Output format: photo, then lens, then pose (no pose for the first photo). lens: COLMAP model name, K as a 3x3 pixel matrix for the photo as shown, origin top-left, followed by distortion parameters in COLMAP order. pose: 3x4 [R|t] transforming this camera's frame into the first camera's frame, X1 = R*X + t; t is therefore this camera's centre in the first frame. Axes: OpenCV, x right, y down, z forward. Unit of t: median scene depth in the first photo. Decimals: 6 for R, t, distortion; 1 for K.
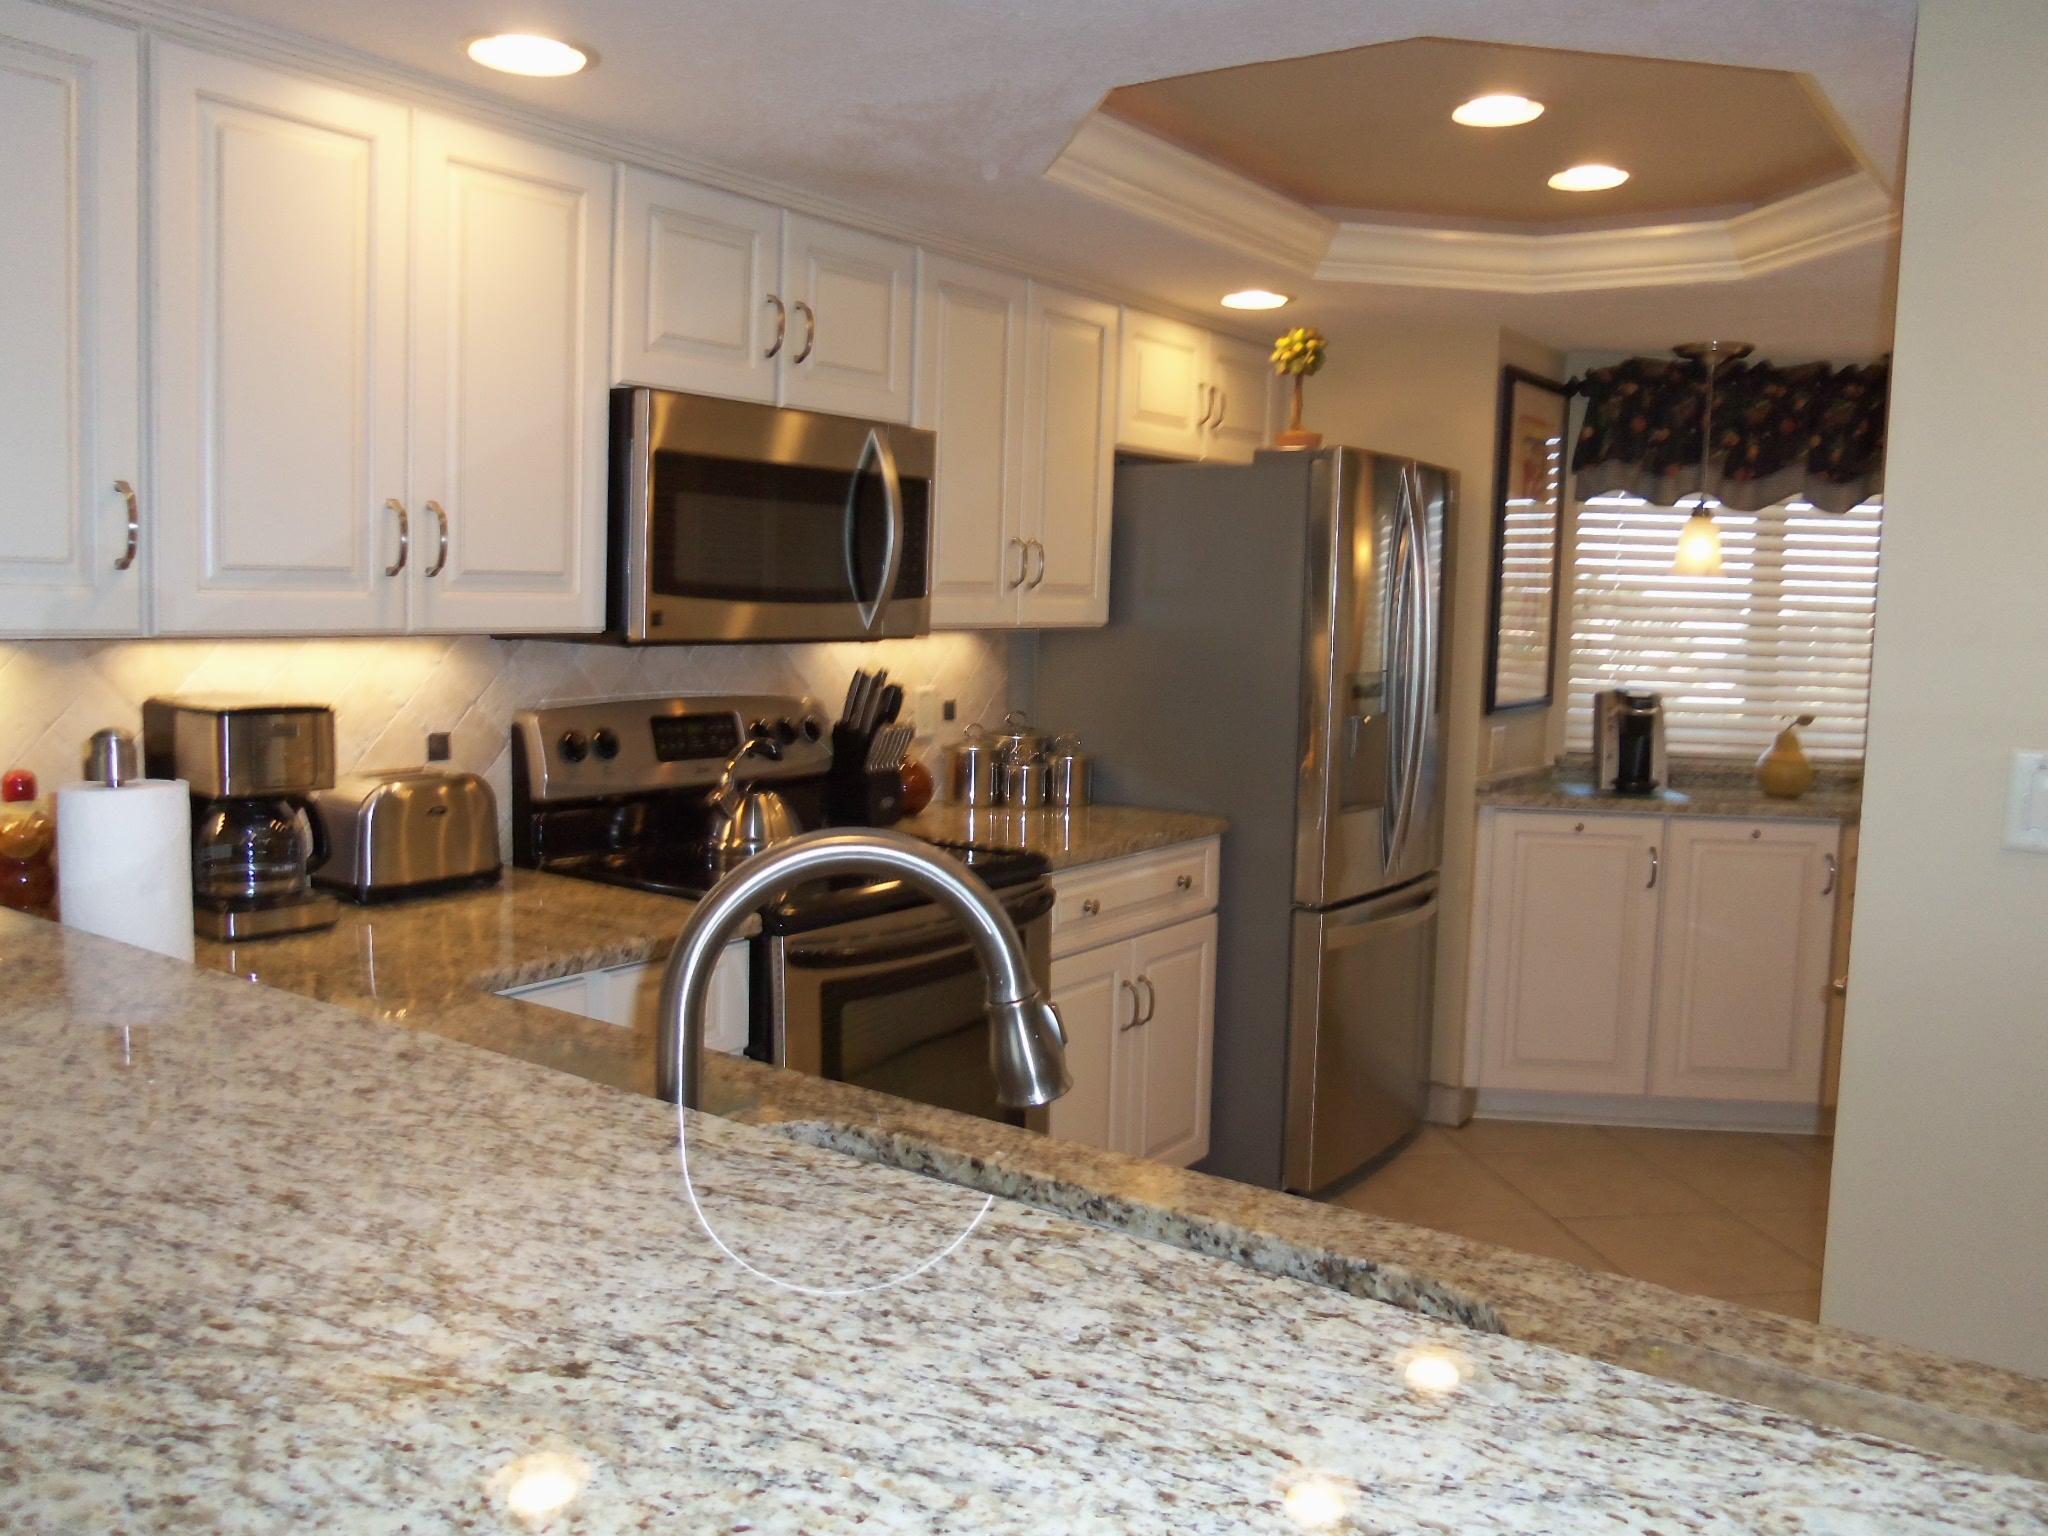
lens RADIAL K [[1690.5, 0, 1024.0], [0, 1690.5, 768.0], [0, 0, 1]] dist [-0.028427, 0.002065]
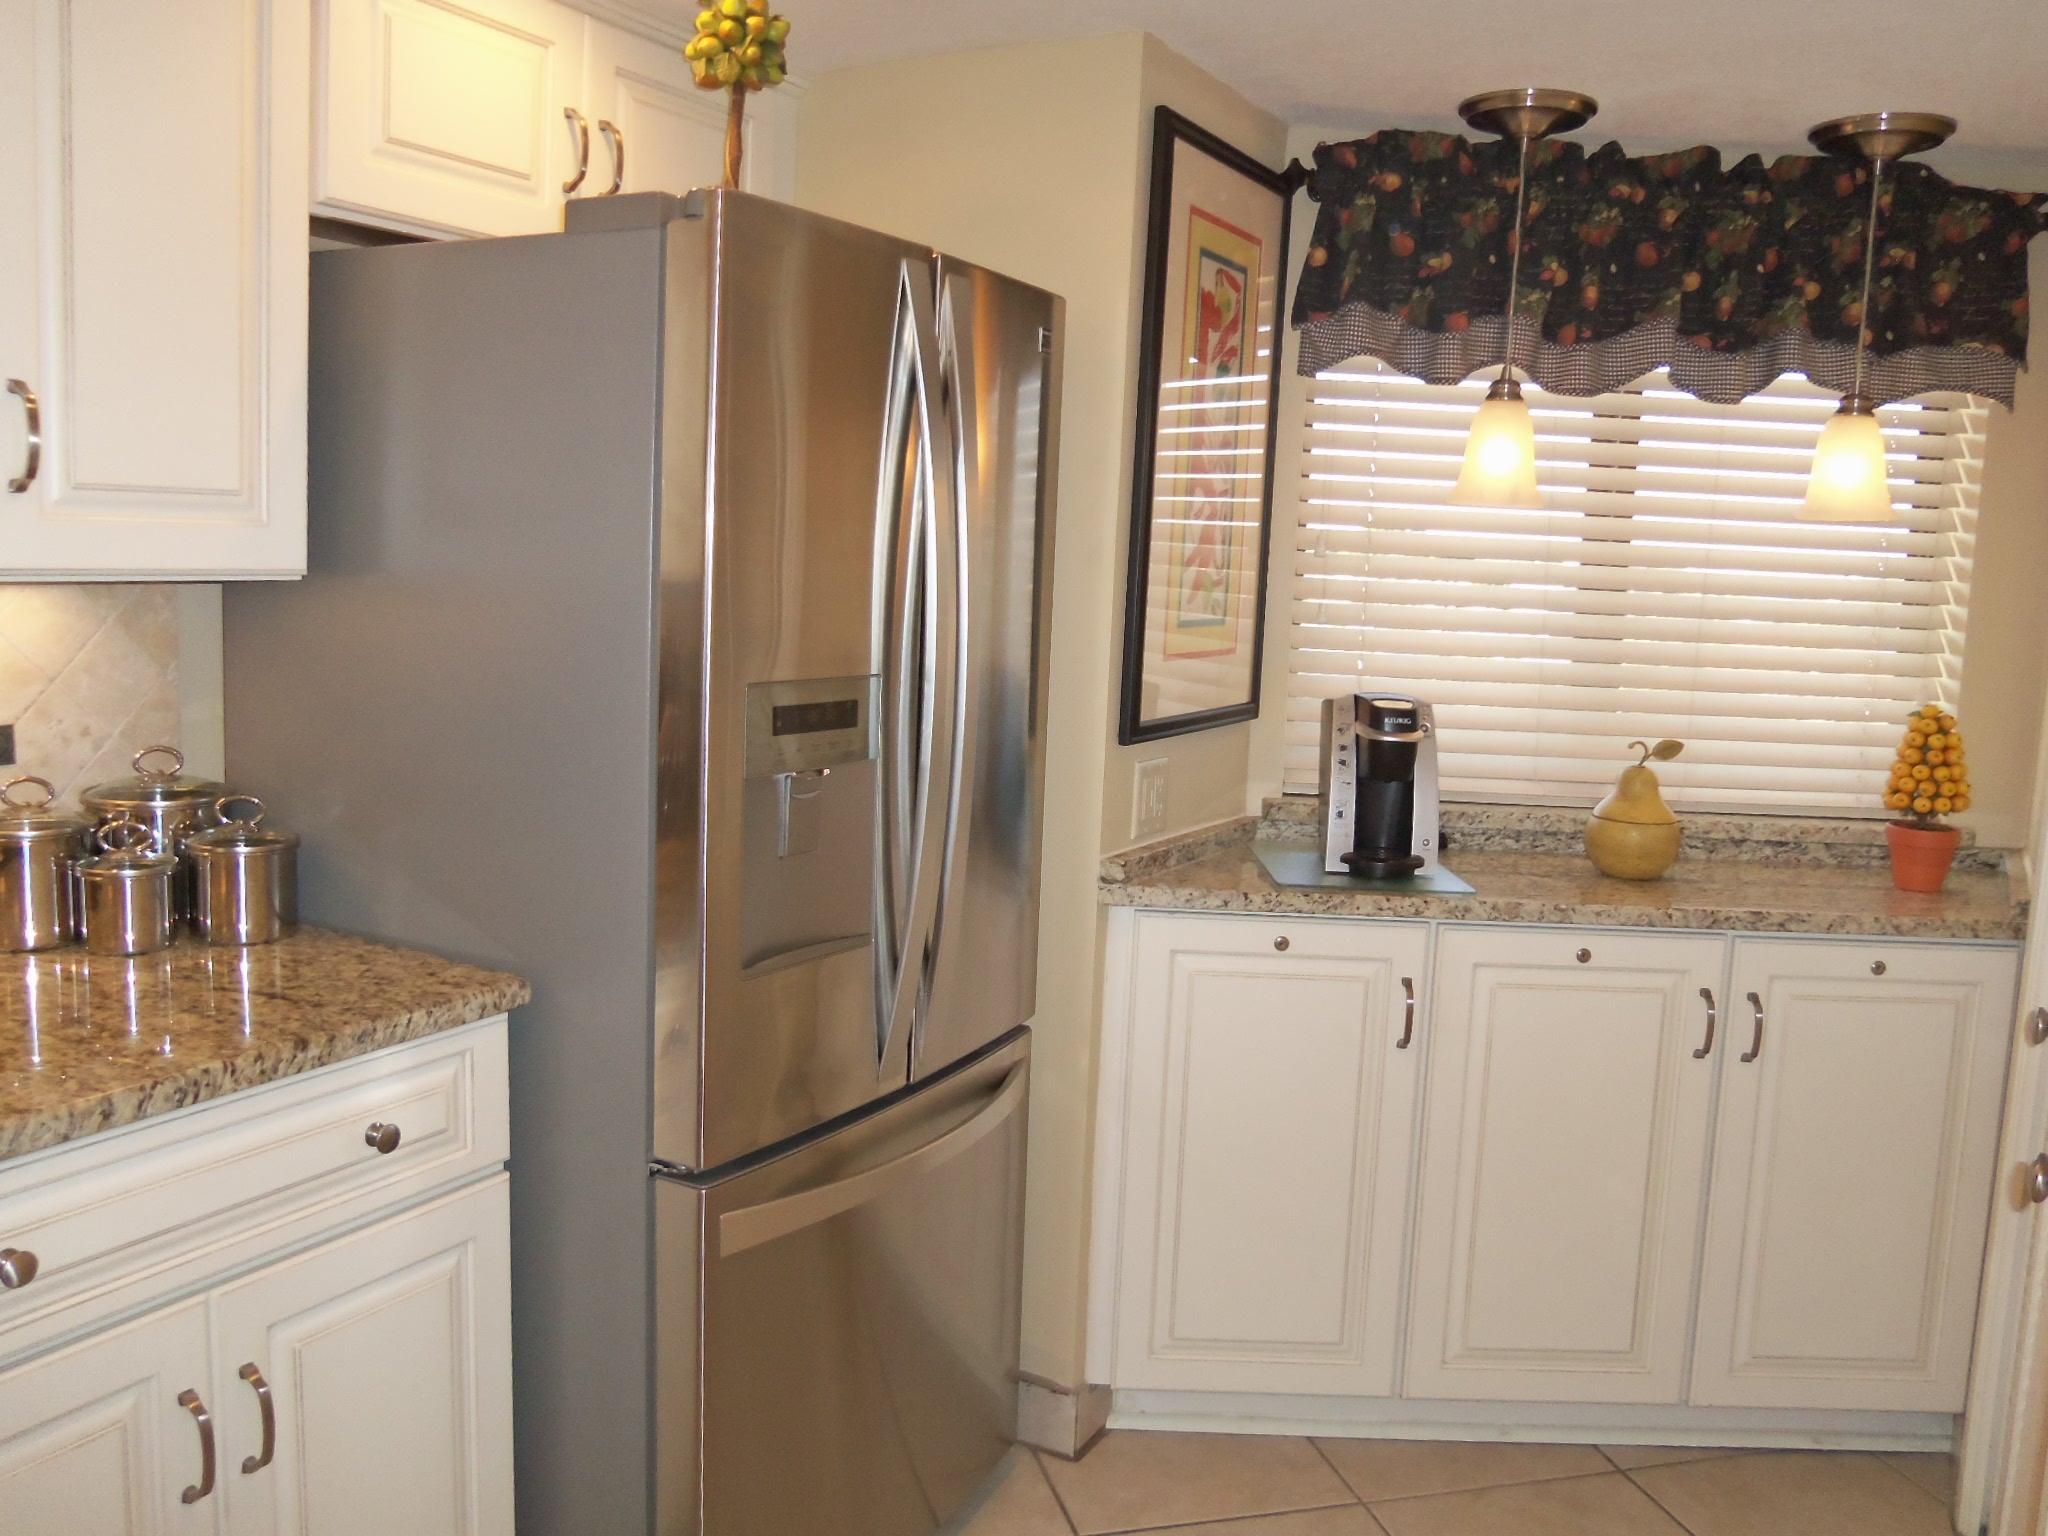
lens RADIAL K [[1662.3, 0, 1023.3], [0, 1662.3, 741.0], [0, 0, 1]] dist [-0.005240, -0.003656]
pose [[0.995607, 0.005925, 0.093445, 0.180694], [-0.008257, 0.999664, 0.024591, -0.043581], [-0.093268, -0.025254, 0.995321, 0.431438]]
